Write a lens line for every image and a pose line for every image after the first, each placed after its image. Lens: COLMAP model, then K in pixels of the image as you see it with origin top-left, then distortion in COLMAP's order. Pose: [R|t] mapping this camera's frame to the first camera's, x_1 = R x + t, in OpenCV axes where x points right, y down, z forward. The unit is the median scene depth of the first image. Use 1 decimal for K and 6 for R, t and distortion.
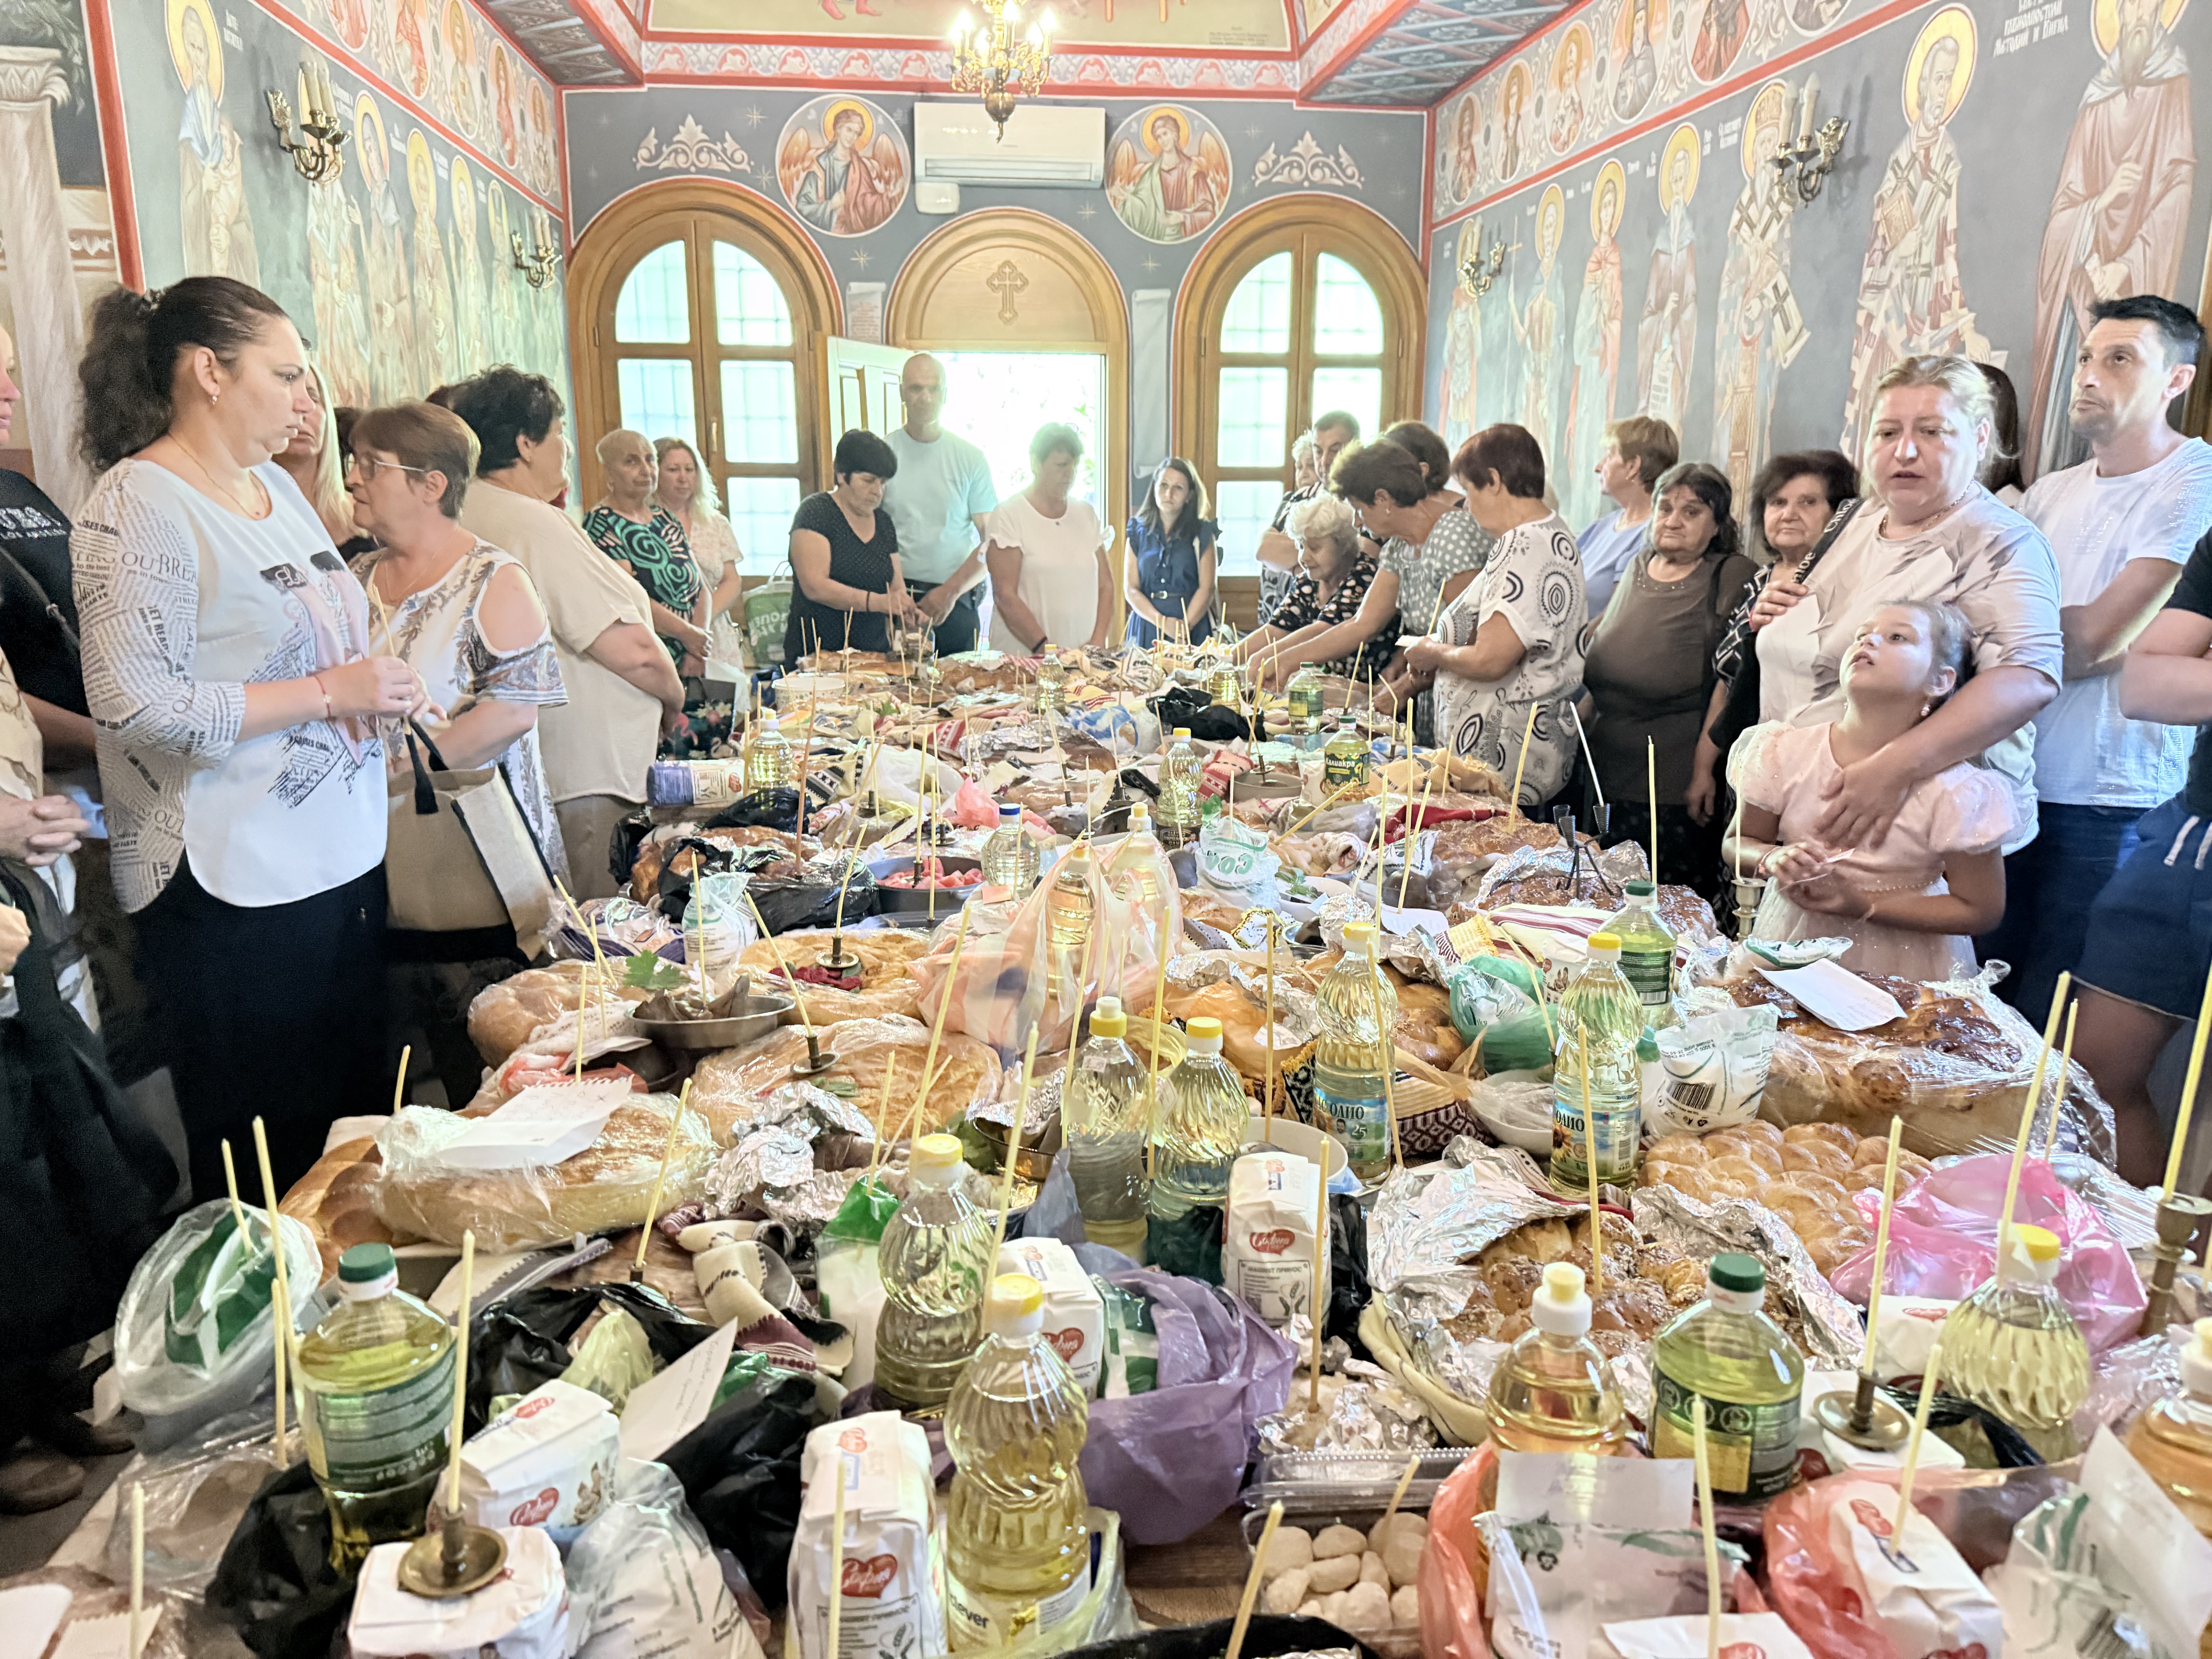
lens RADIAL K [[1539.0, 0, 1095.0], [0, 1539.0, 840.5], [0, 0, 1]] dist [0.068509, -0.090099]
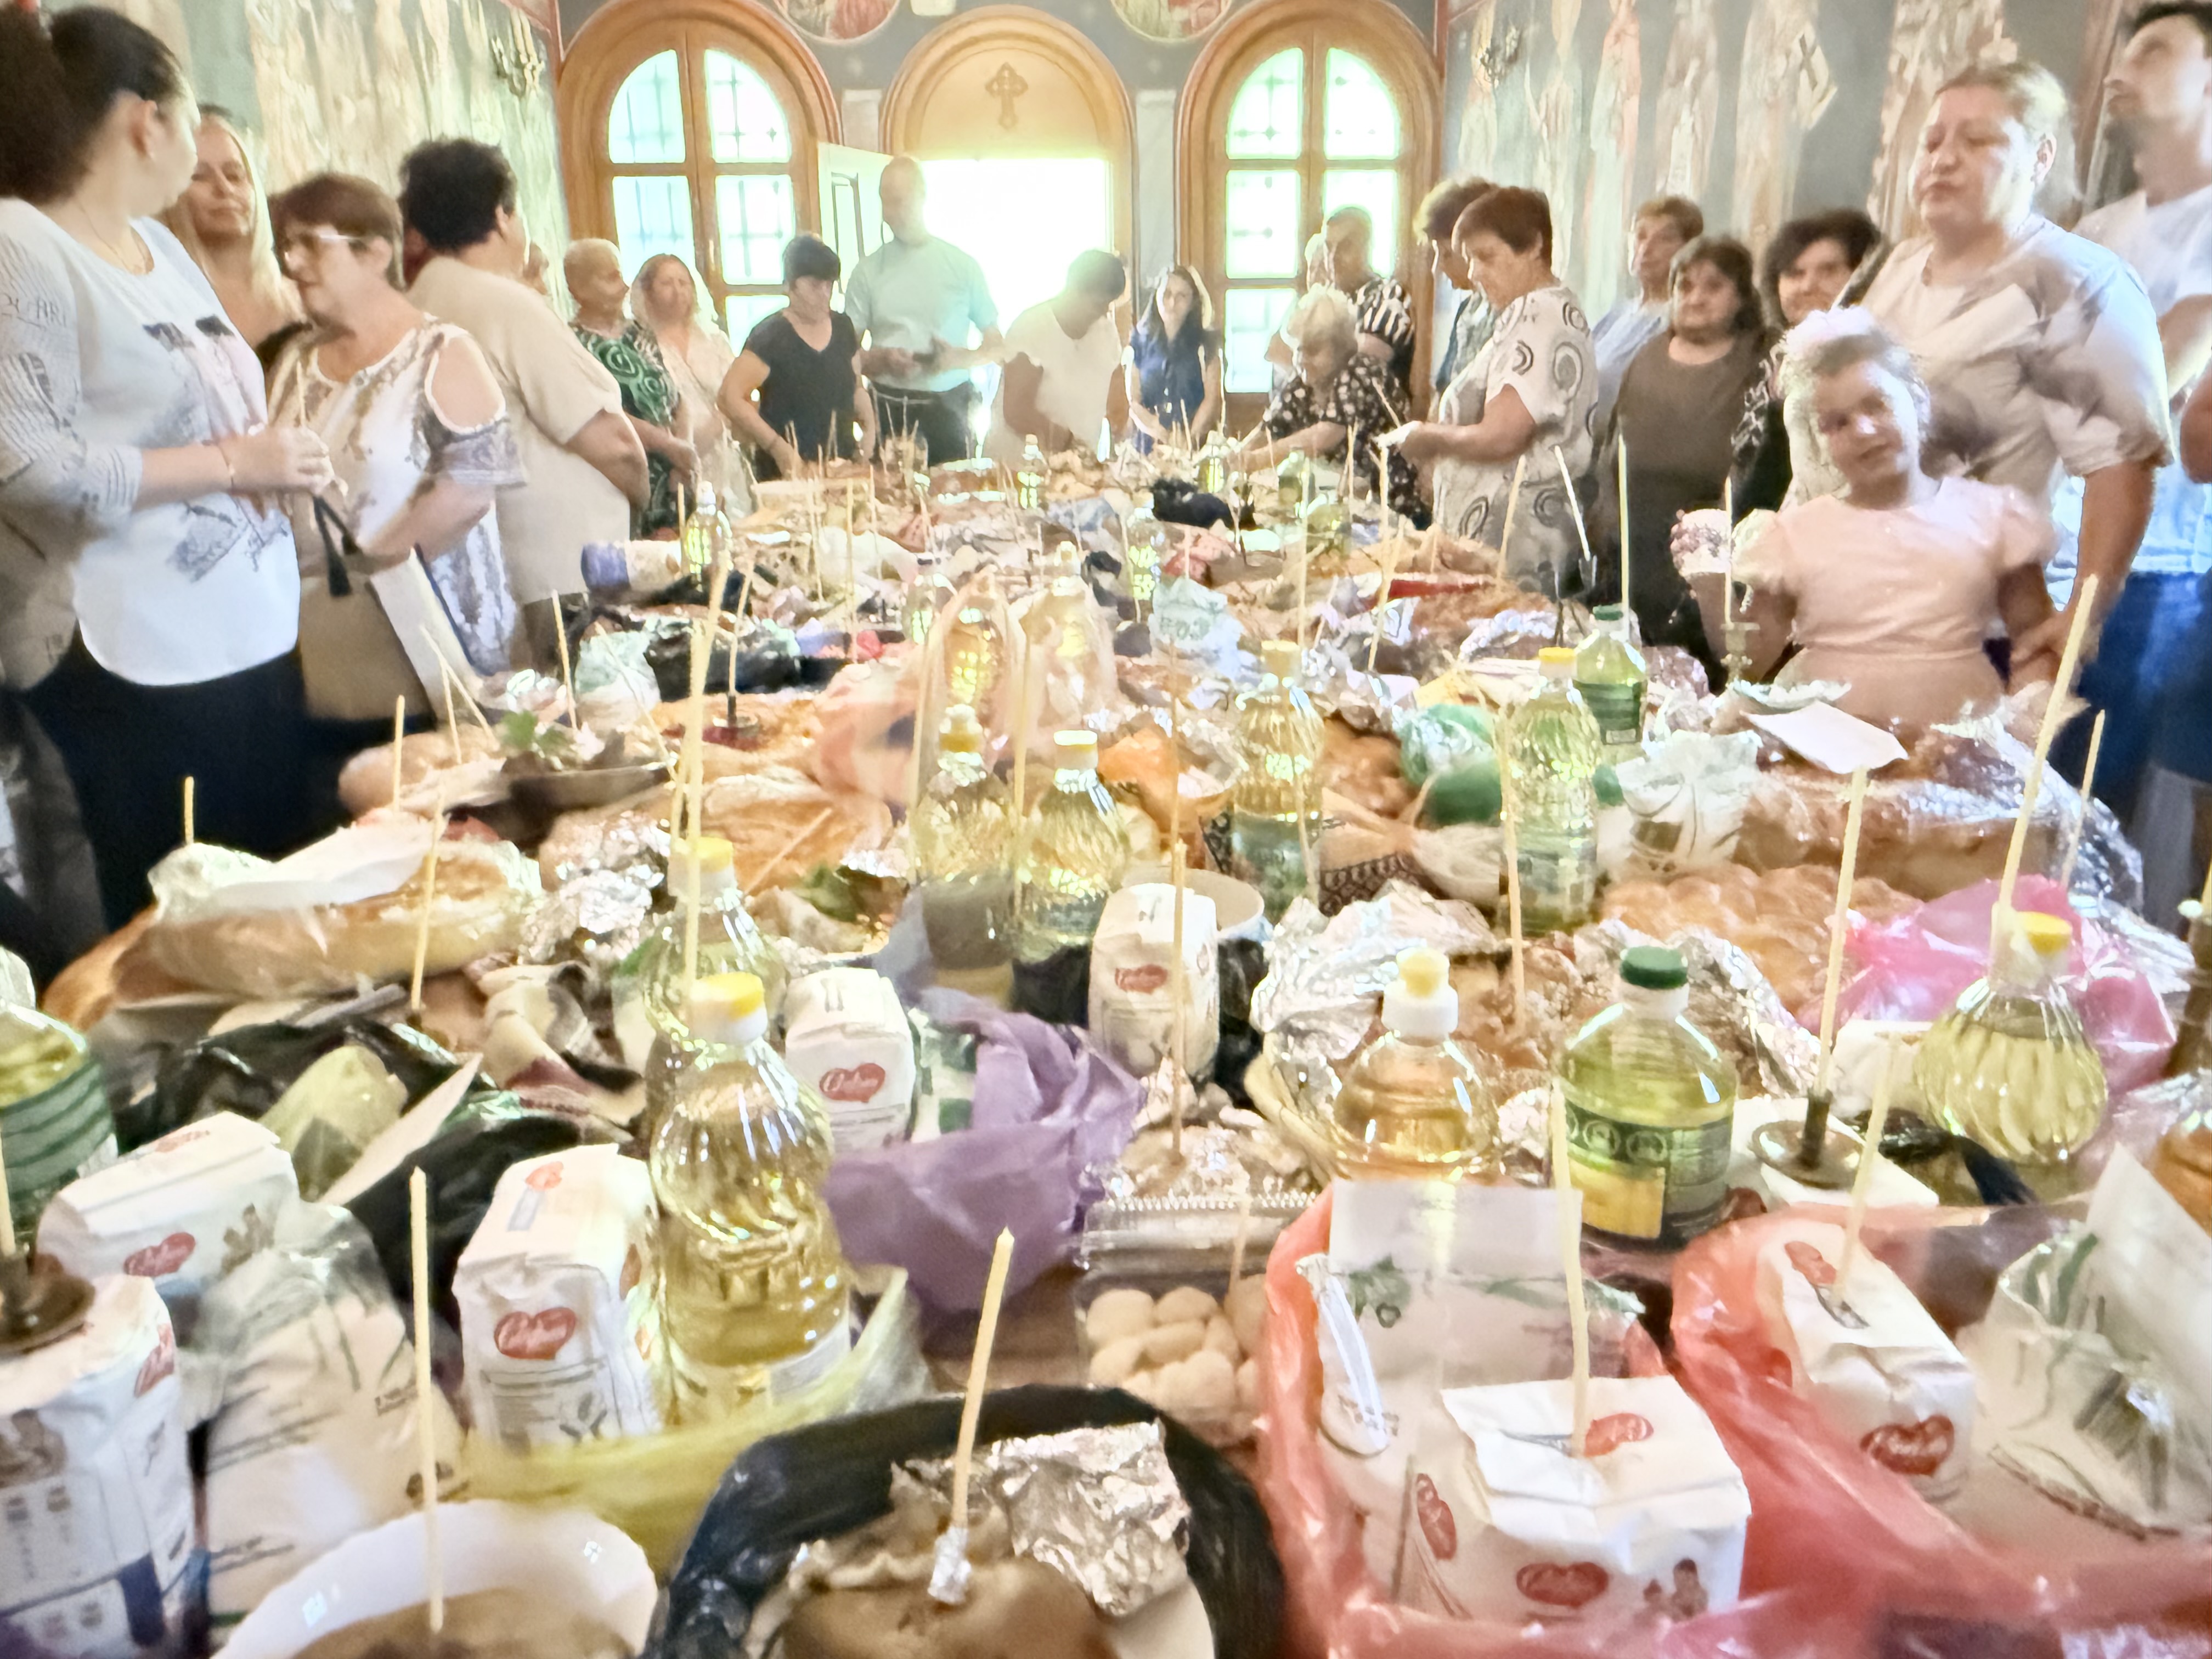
lens RADIAL K [[1523.3, 0, 1077.8], [0, 1523.3, 794.7], [0, 0, 1]] dist [0.003214, 0.002194]
pose [[0.999509, -0.008816, -0.030056, 0.088568], [0.011041, 0.997145, 0.074696, 0.079205], [0.029312, -0.074991, 0.996753, 0.139610]]
